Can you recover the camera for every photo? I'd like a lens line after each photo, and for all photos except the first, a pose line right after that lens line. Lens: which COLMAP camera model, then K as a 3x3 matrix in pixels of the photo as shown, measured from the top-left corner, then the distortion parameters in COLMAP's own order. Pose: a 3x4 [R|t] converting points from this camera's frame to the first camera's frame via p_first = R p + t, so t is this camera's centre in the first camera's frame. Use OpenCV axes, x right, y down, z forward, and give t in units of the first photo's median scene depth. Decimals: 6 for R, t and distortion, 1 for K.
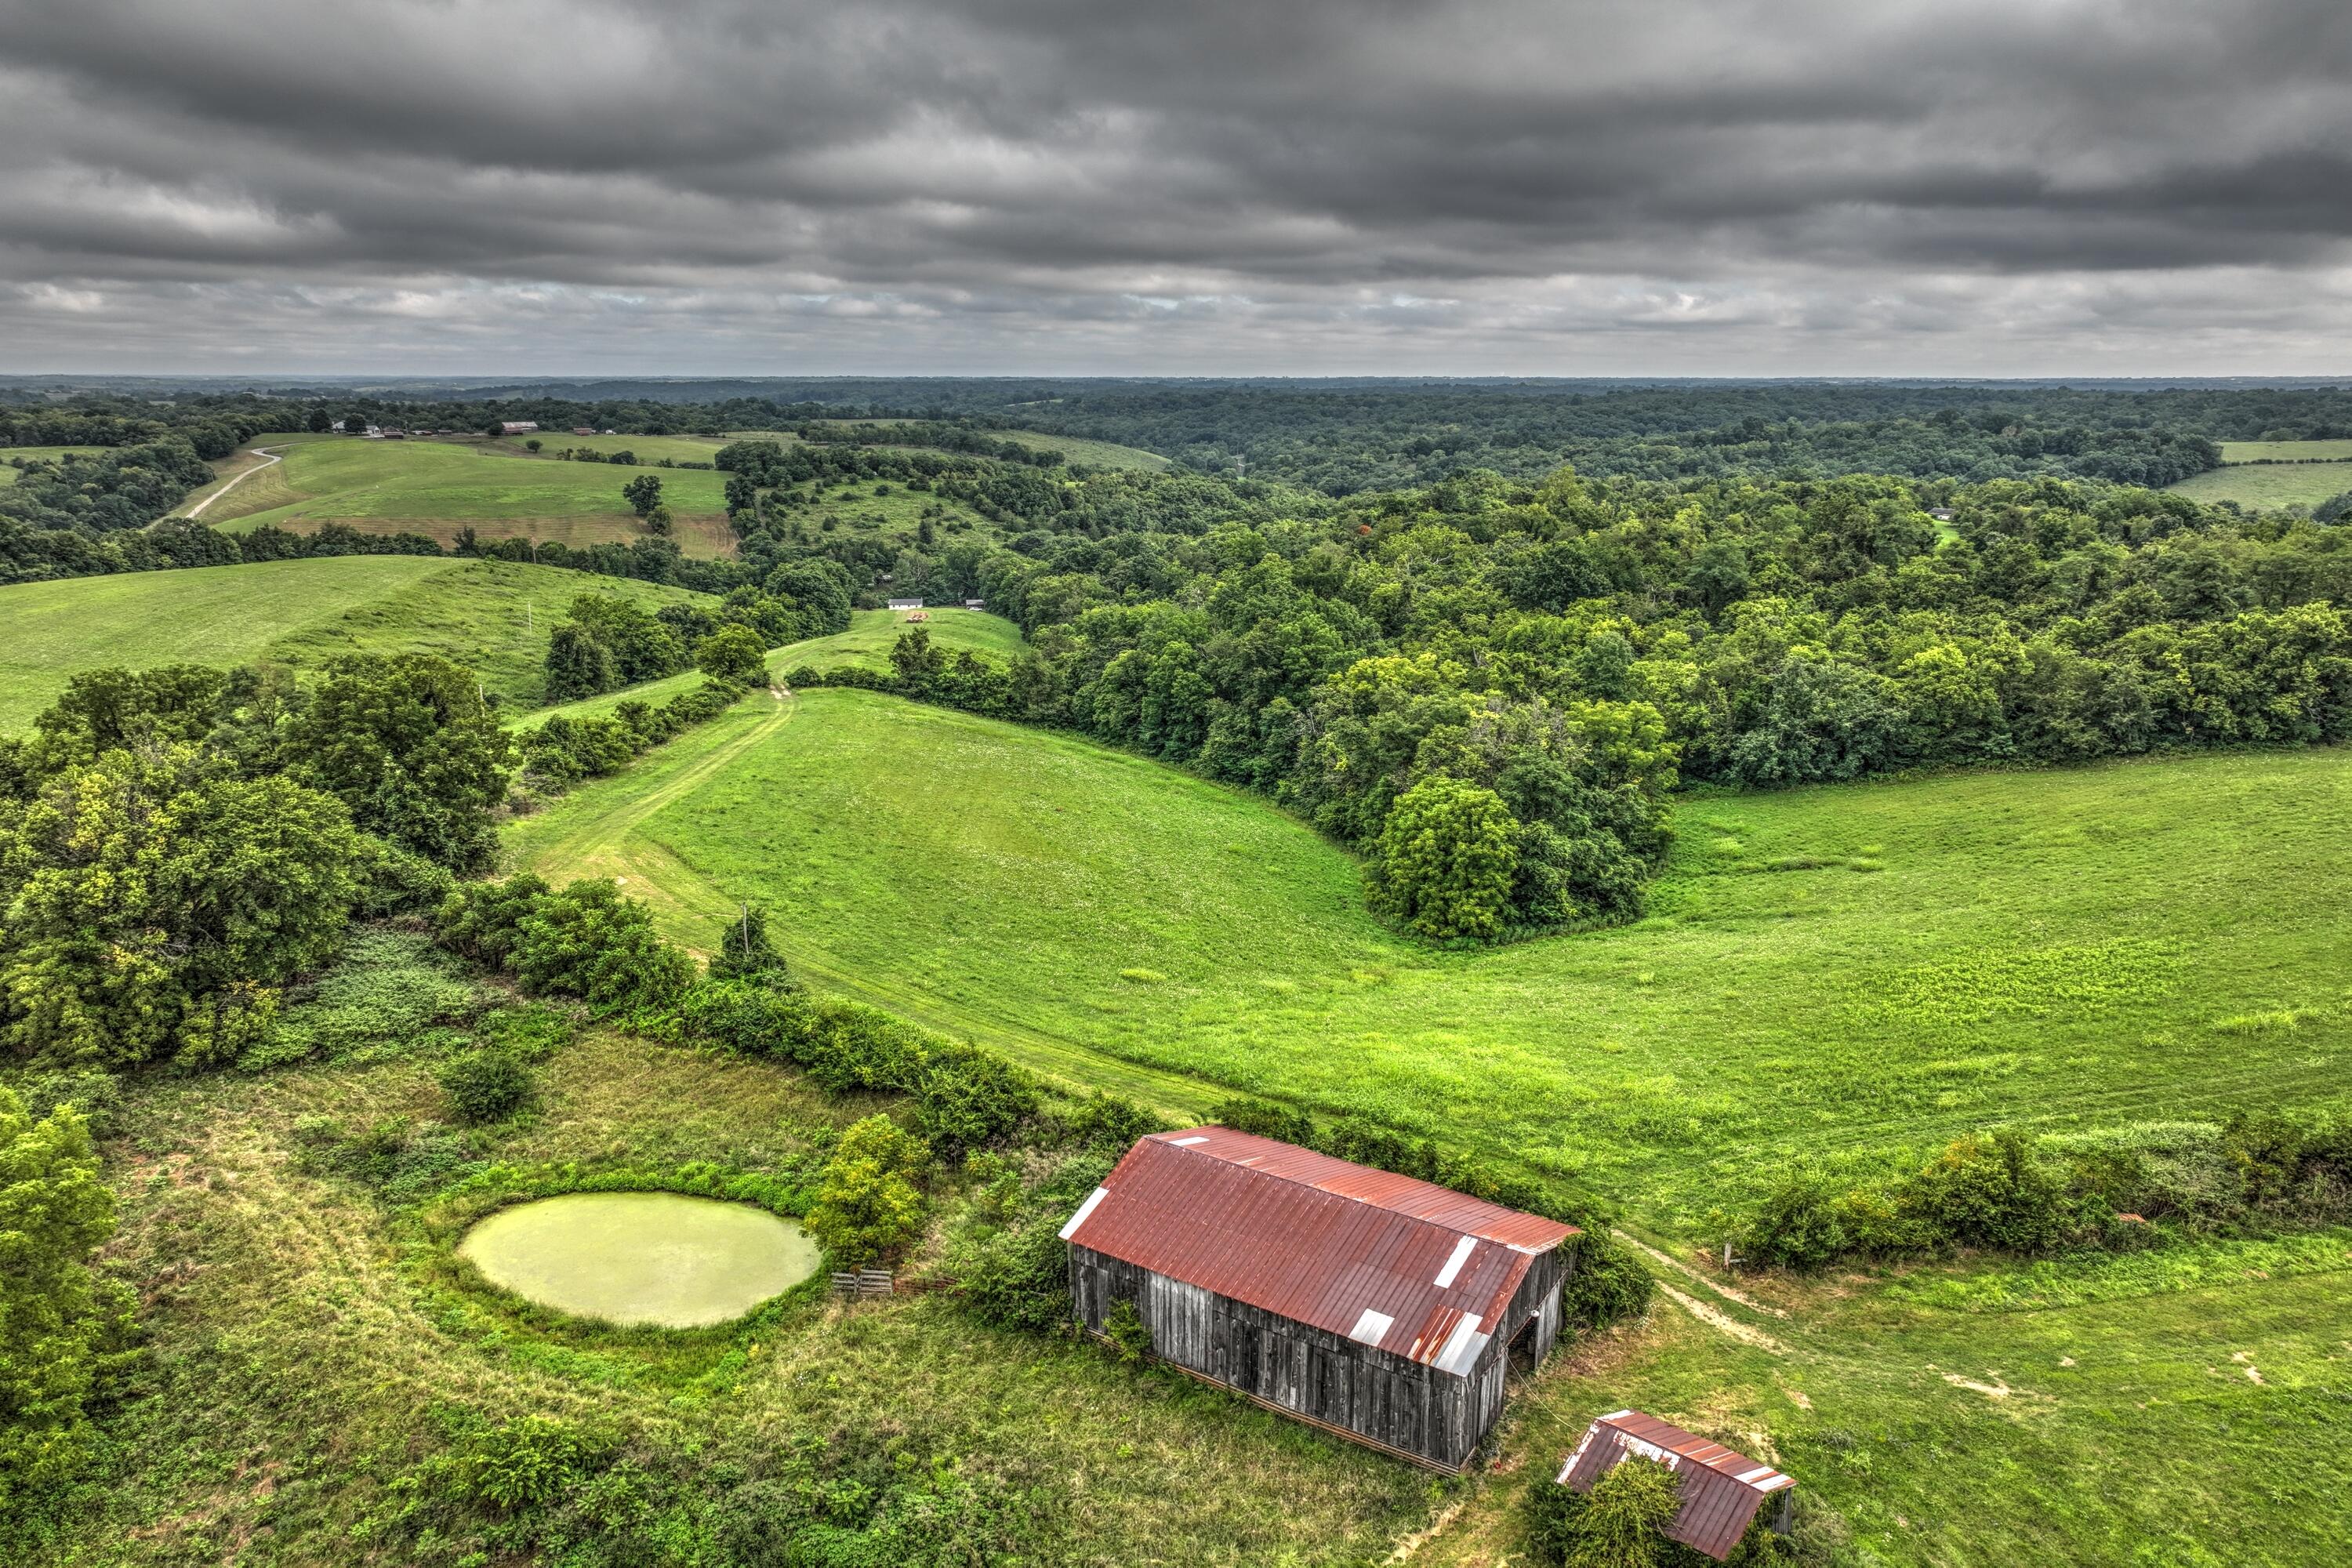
lens RADIAL K [[1653.3, 0, 1176.8], [0, 1653.3, 902.1], [0, 0, 1]] dist [-0.004160, 0.029616]
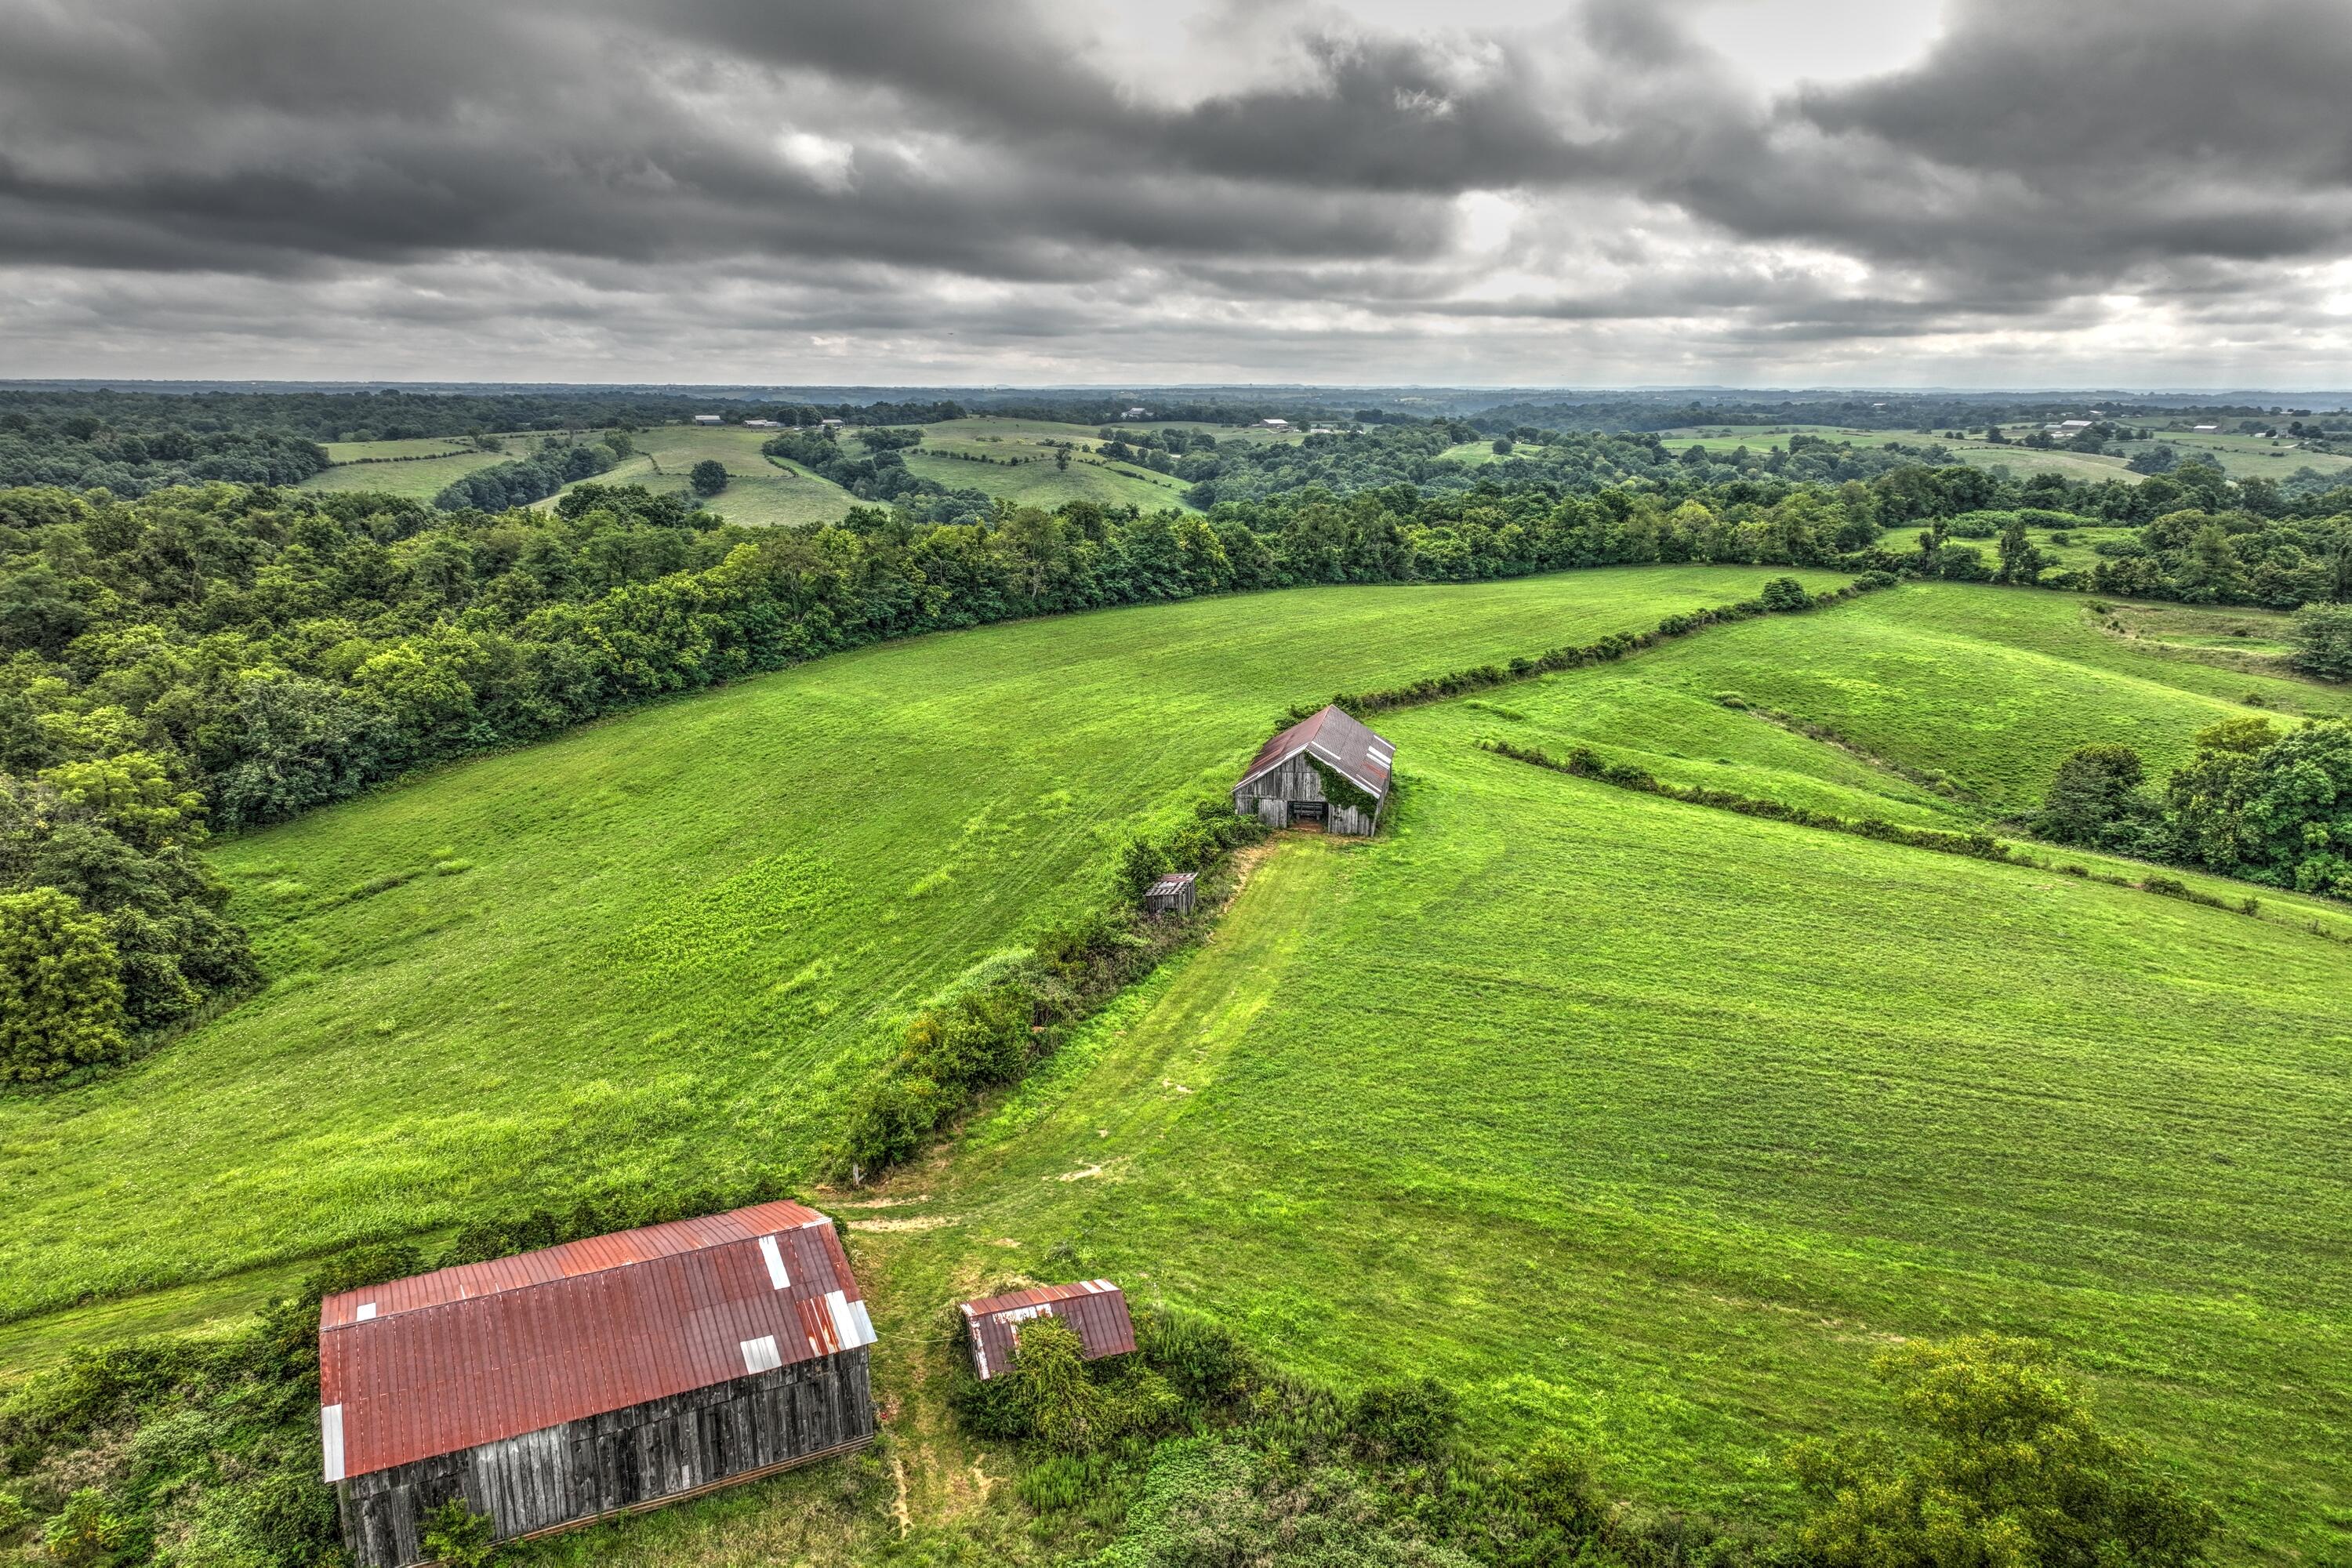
lens RADIAL K [[1636.0, 0, 1224.8], [0, 1636.0, 876.6], [0, 0, 1]] dist [-0.001149, 0.024792]
pose [[0.493924, -0.251209, 0.832426, -0.200972], [0.262155, 0.955831, 0.132900, -0.029051], [-0.829044, 0.152582, 0.537963, 0.086247]]
